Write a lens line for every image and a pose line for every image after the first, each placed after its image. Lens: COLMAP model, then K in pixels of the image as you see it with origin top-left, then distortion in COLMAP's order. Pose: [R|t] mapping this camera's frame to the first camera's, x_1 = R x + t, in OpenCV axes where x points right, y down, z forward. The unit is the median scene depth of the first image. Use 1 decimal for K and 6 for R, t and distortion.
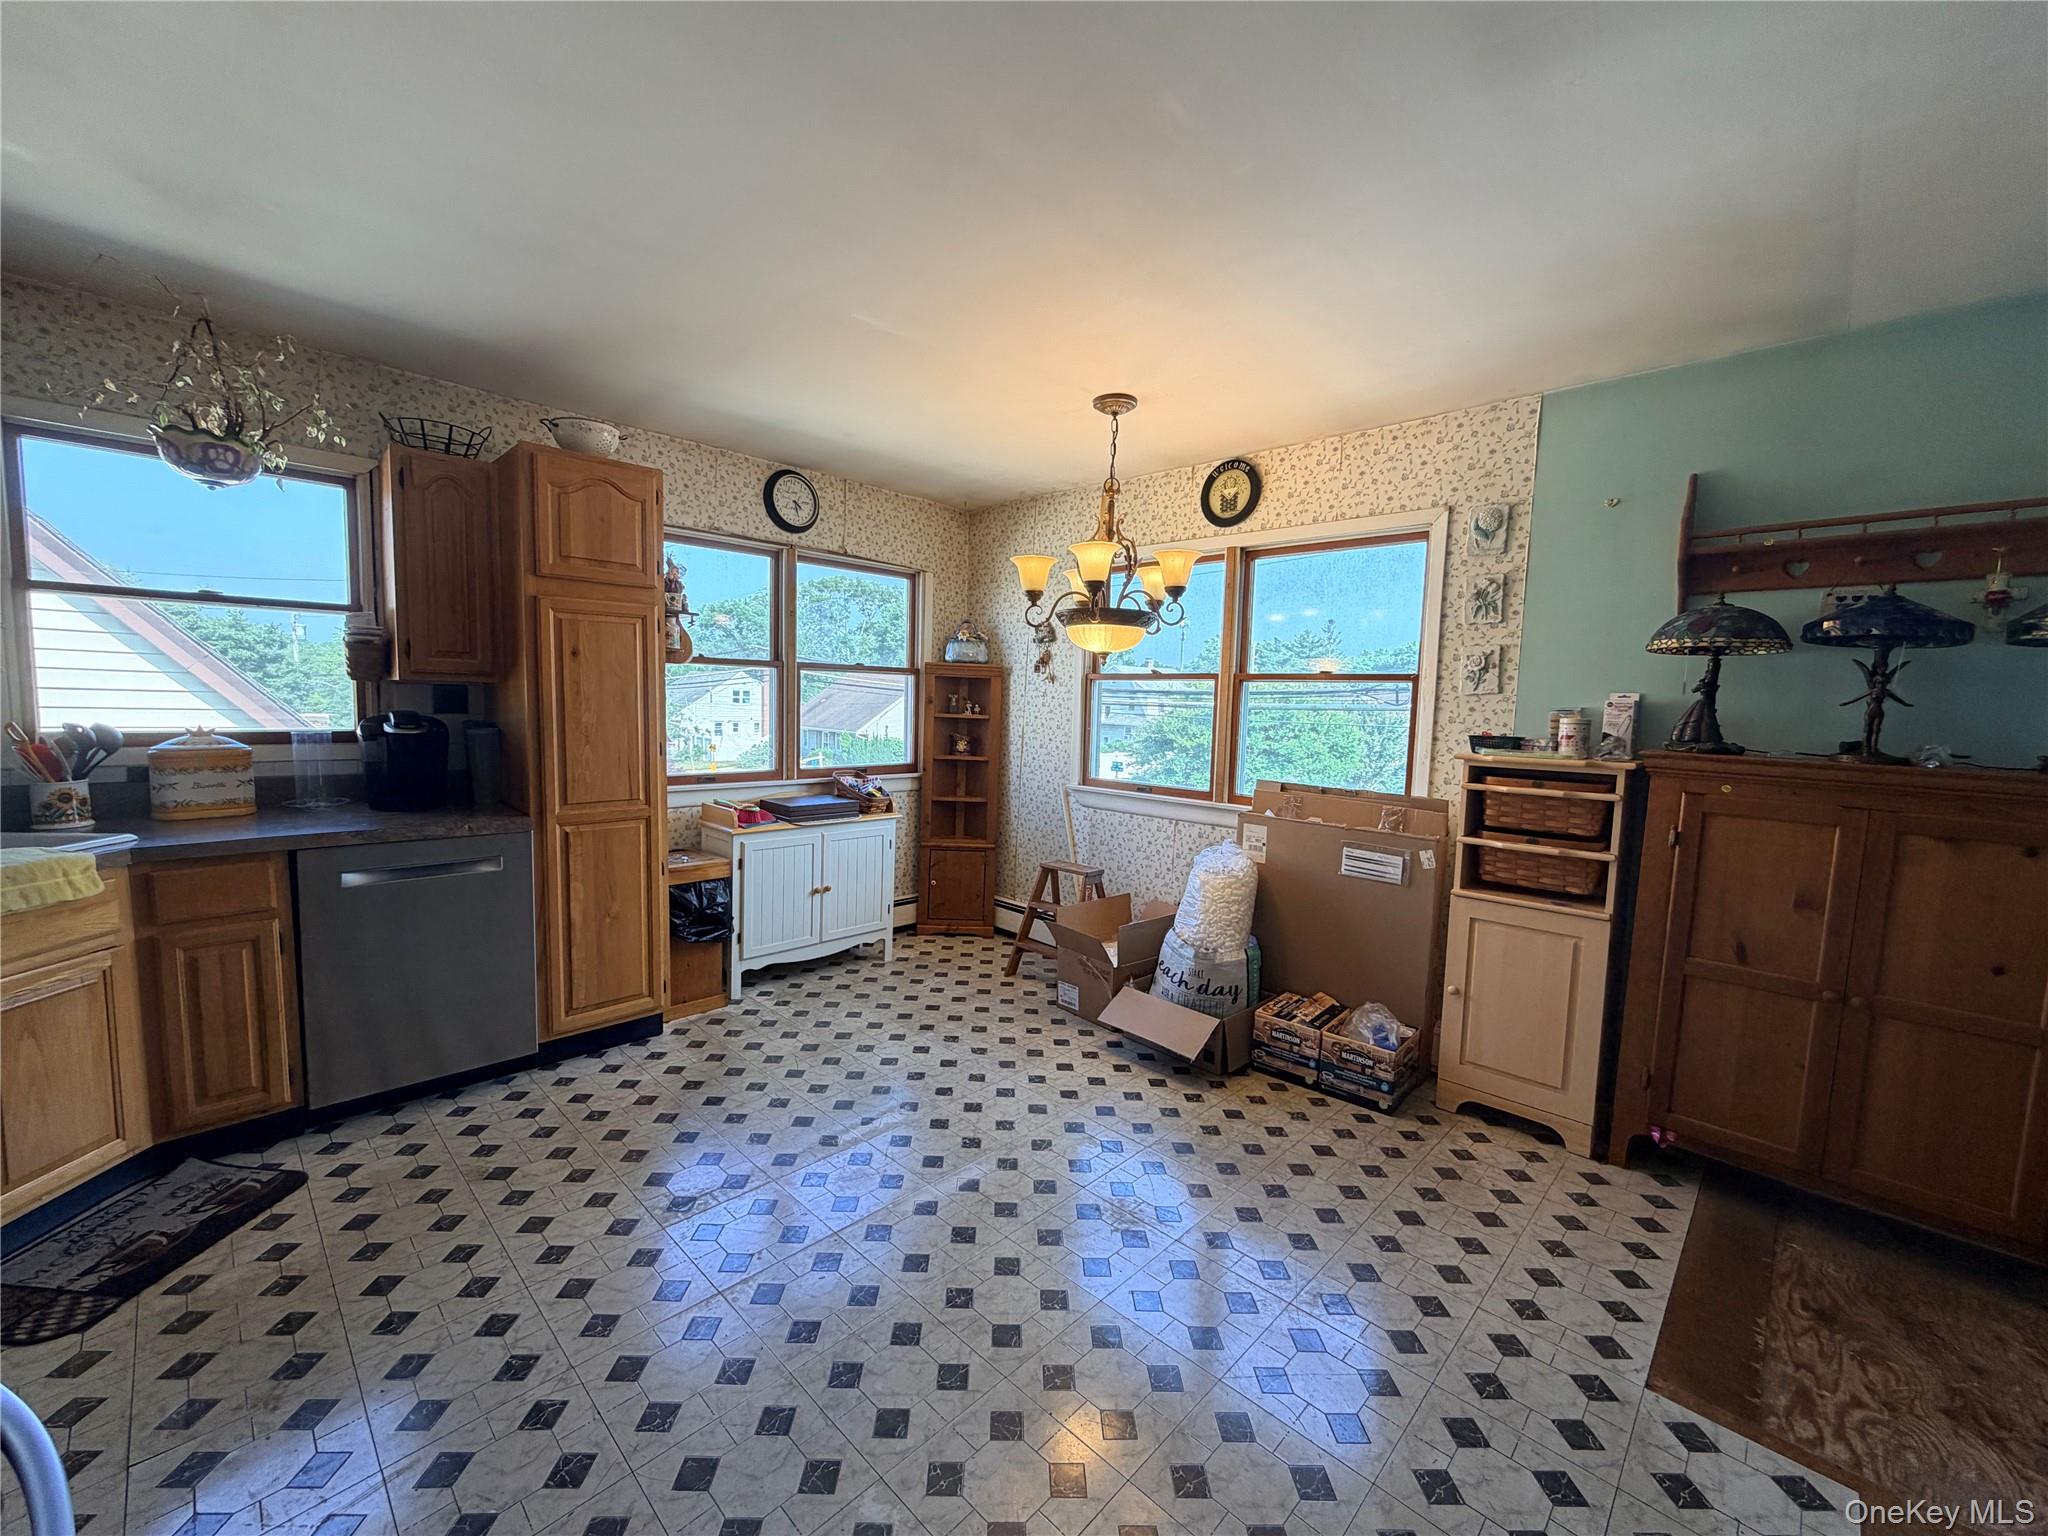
lens RADIAL K [[817.2, 0, 1015.3], [0, 817.2, 775.9], [0, 0, 1]] dist [-0.000972, -0.000561]
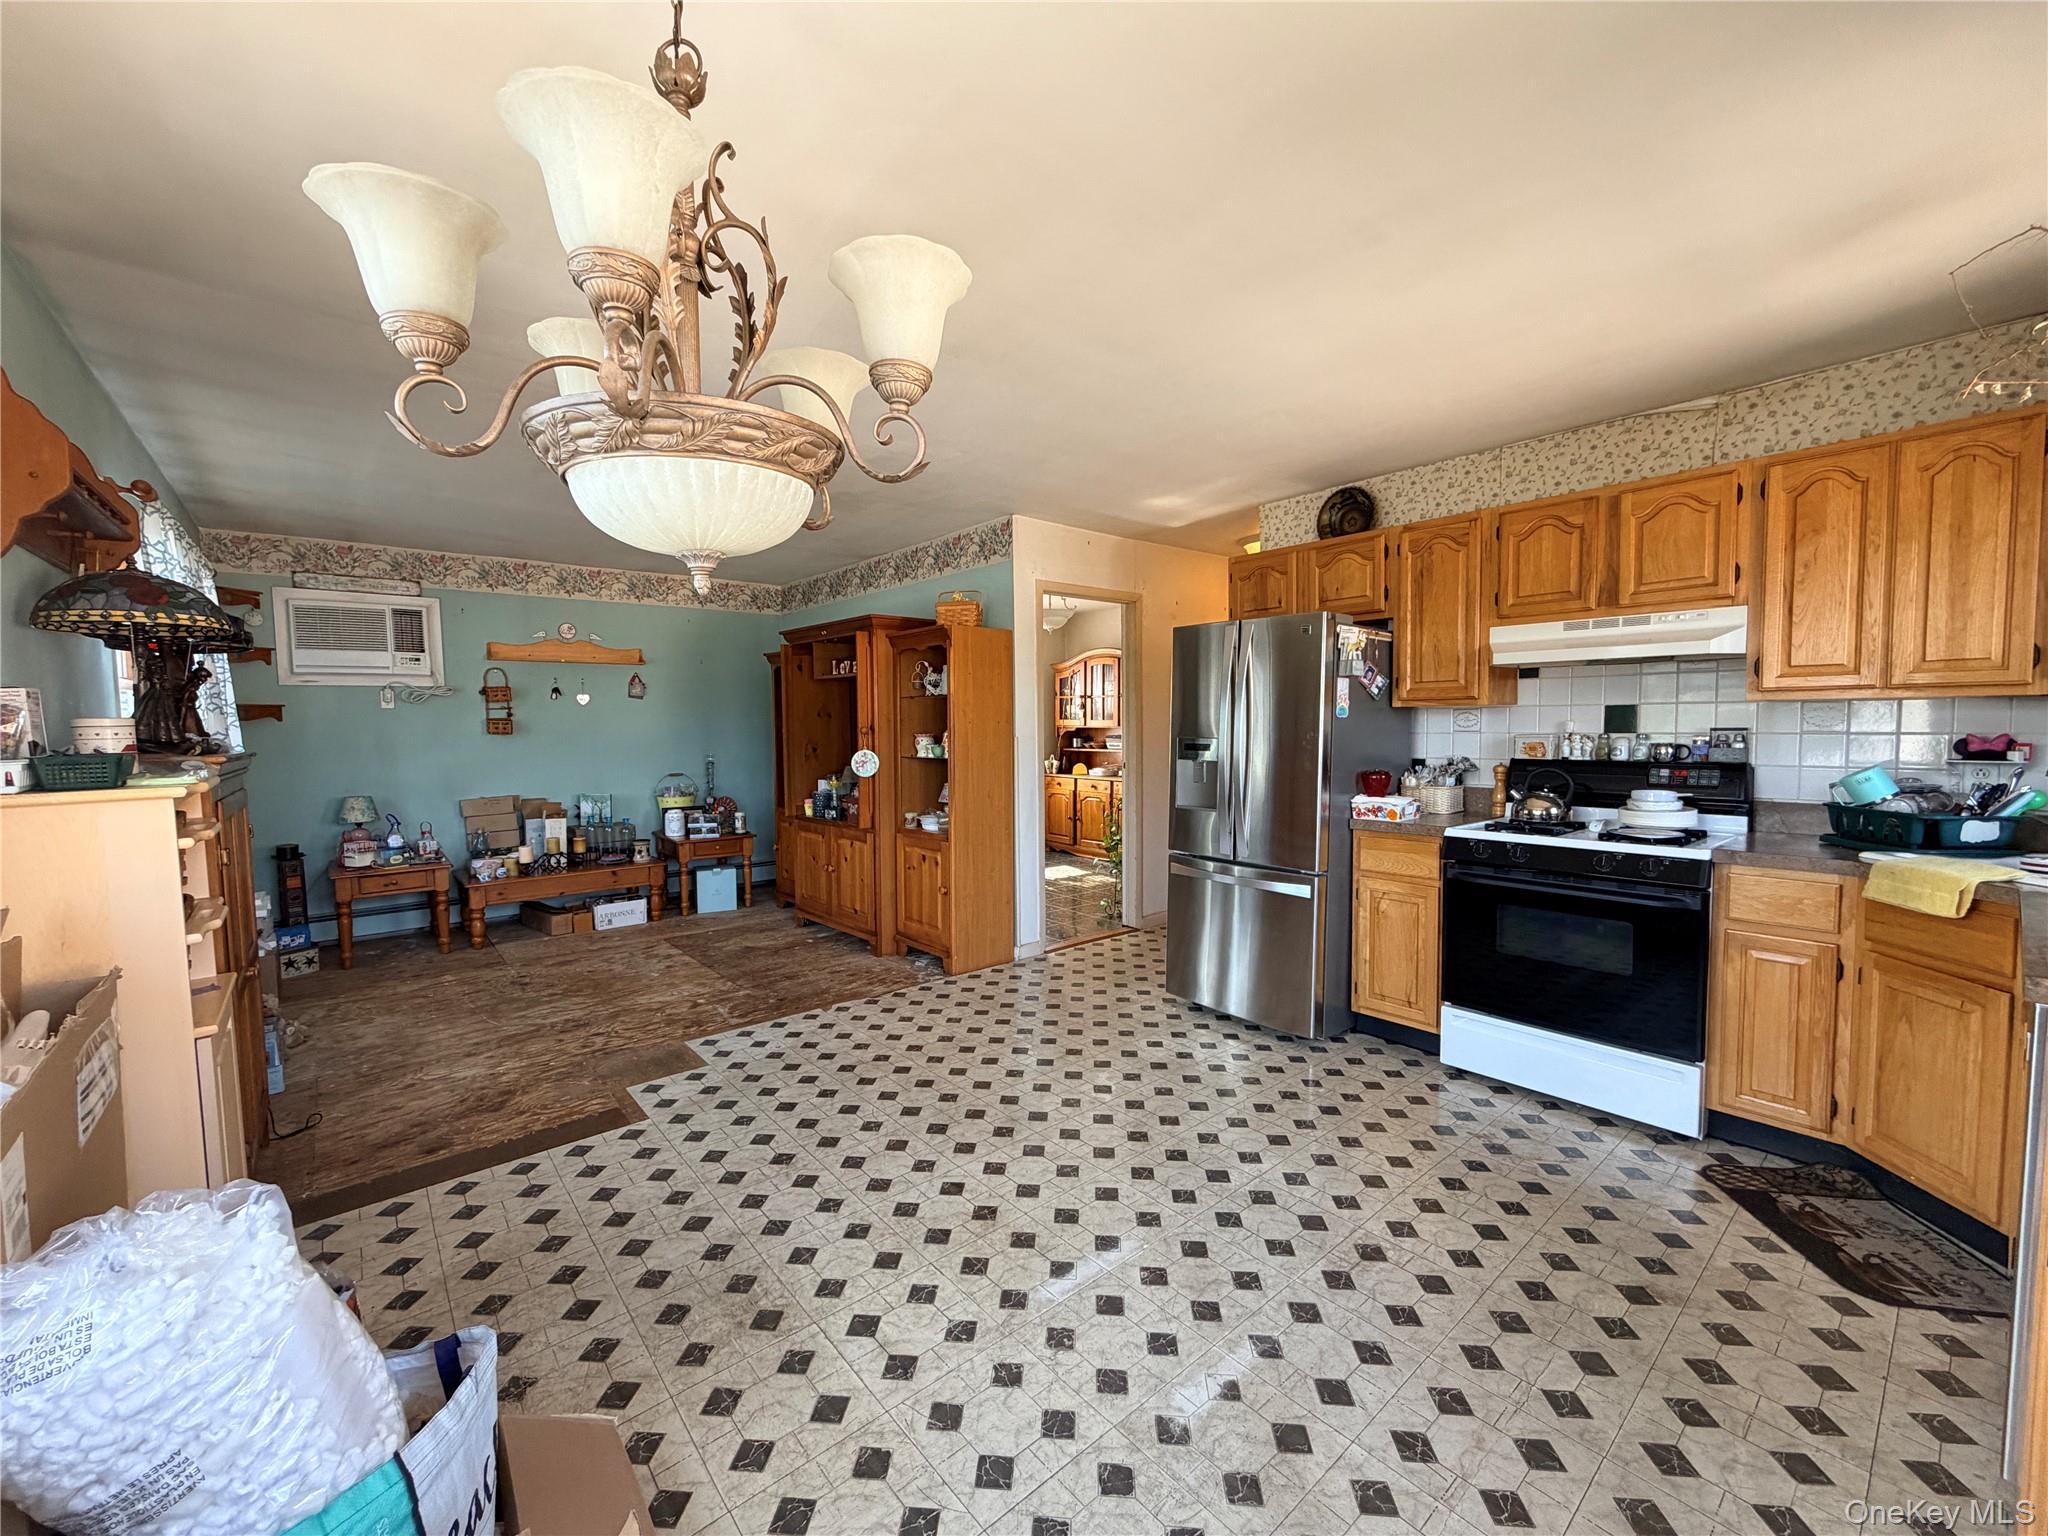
lens RADIAL K [[817.2, 0, 1017.1], [0, 817.2, 765.6], [0, 0, 1]] dist [-0.000972, -0.000561]
pose [[-0.995048, -0.022197, 0.096885, -0.063051], [-0.007051, 0.988054, 0.153945, -0.122104], [-0.099145, 0.152500, -0.983318, 1.389481]]
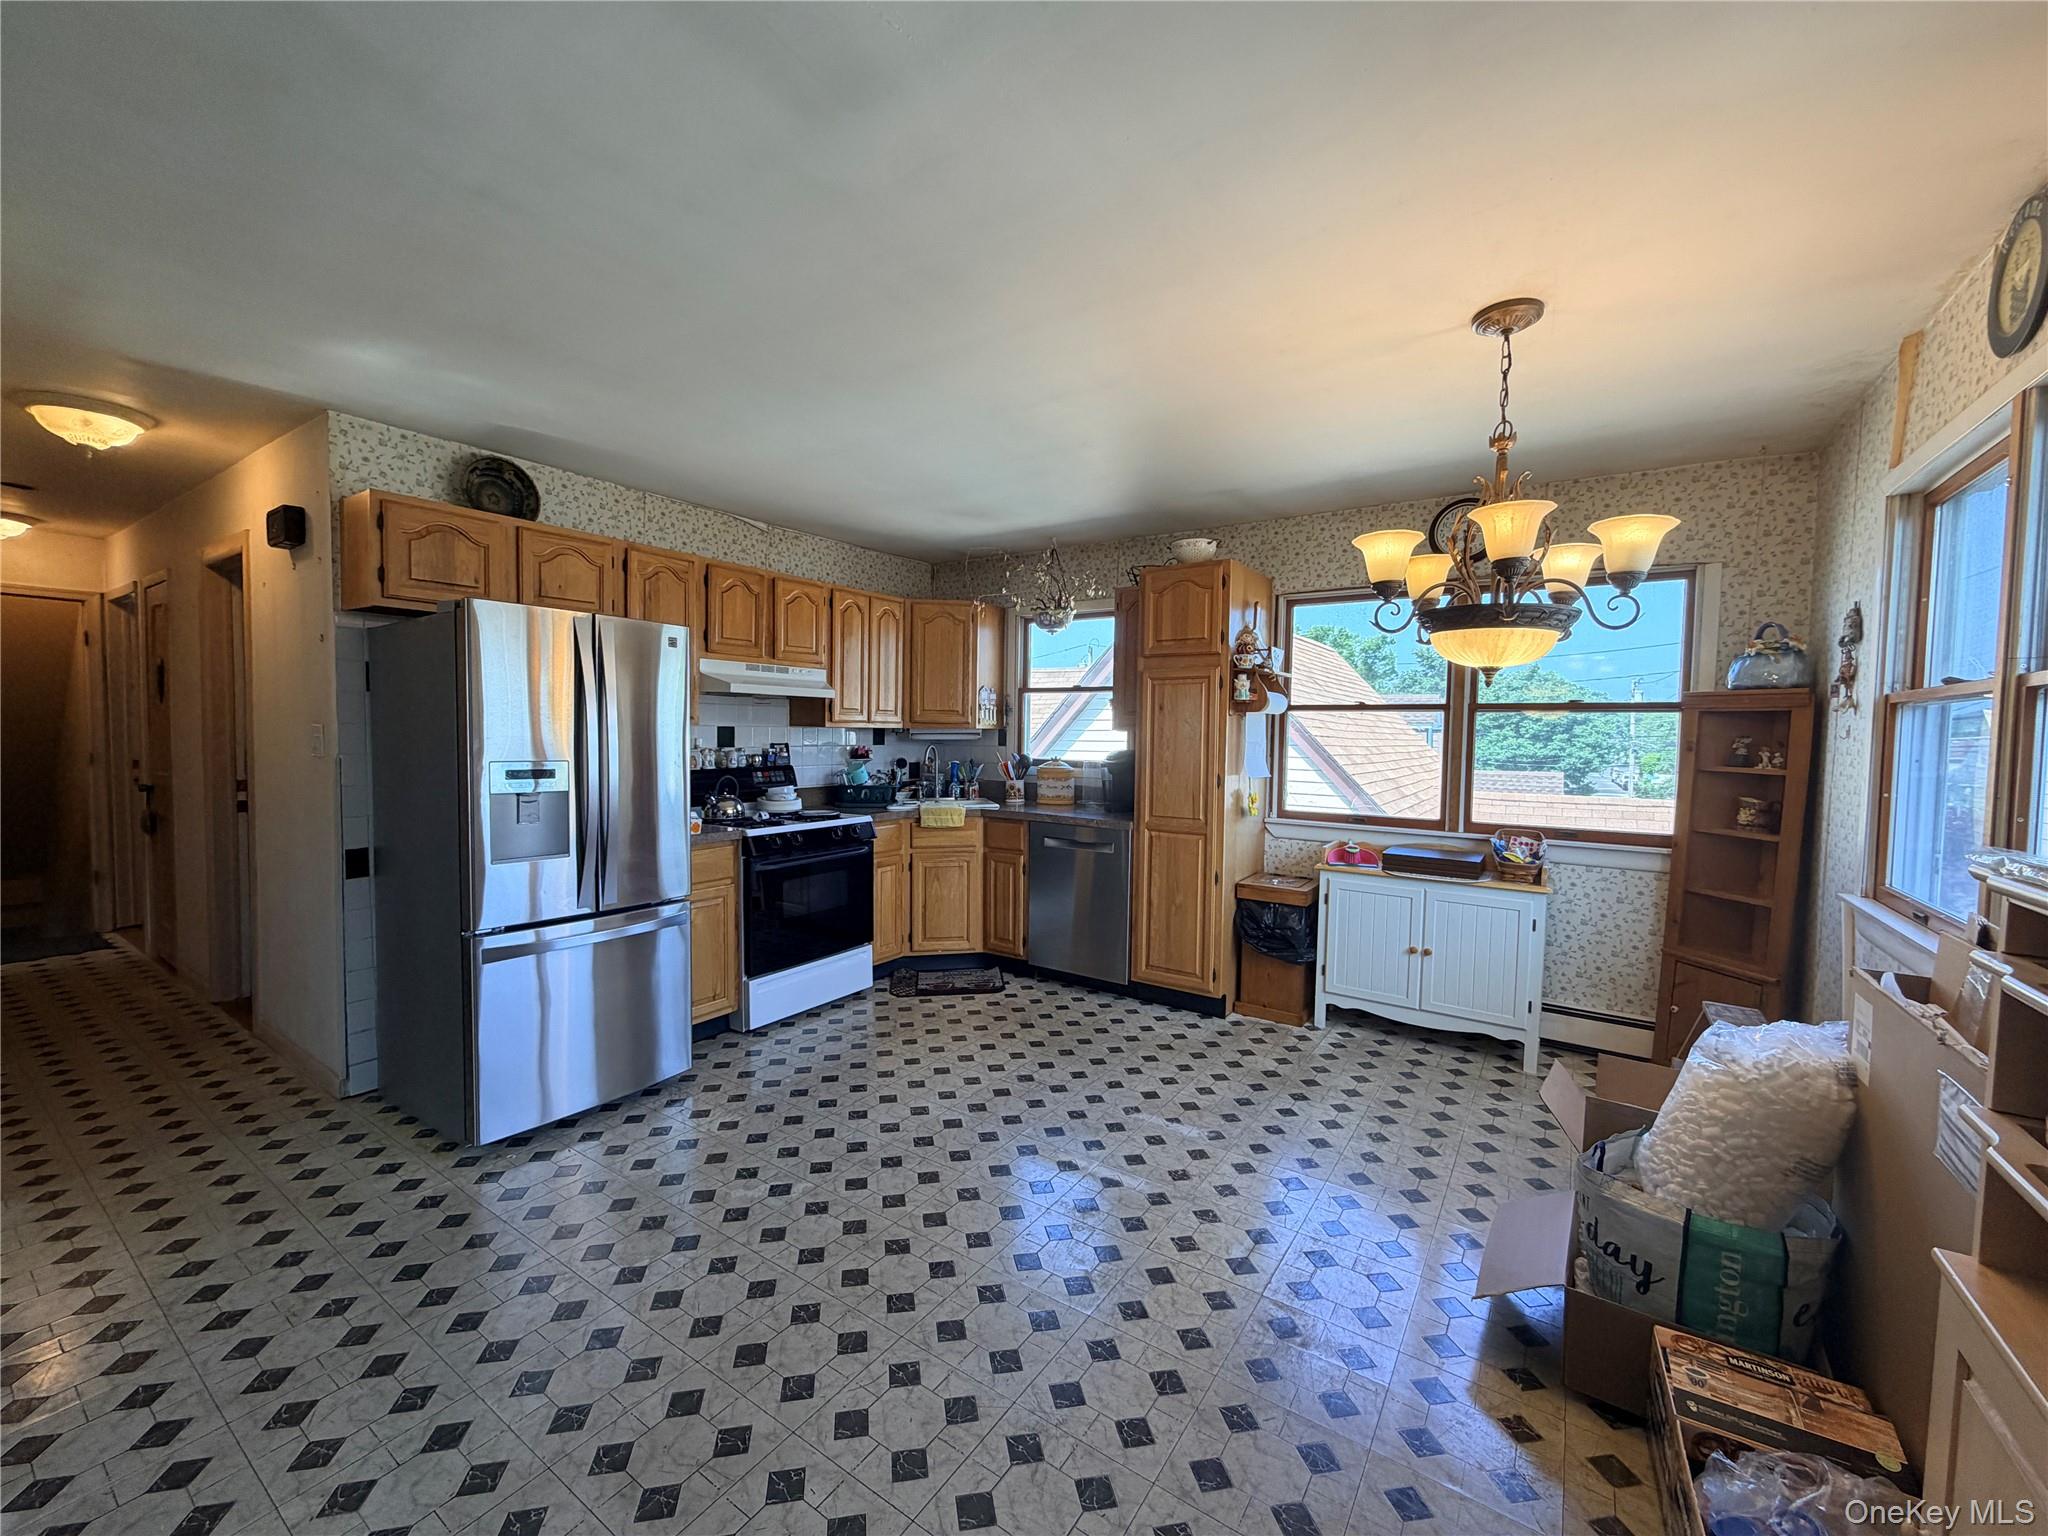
lens RADIAL K [[817.2, 0, 1015.3], [0, 817.2, 769.9], [0, 0, 1]] dist [-0.000972, -0.000561]
pose [[0.171283, 0.022882, -0.984956, 0.762436], [-0.103836, 0.994582, 0.005049, -0.025246], [0.979735, 0.101409, 0.172731, 0.498623]]
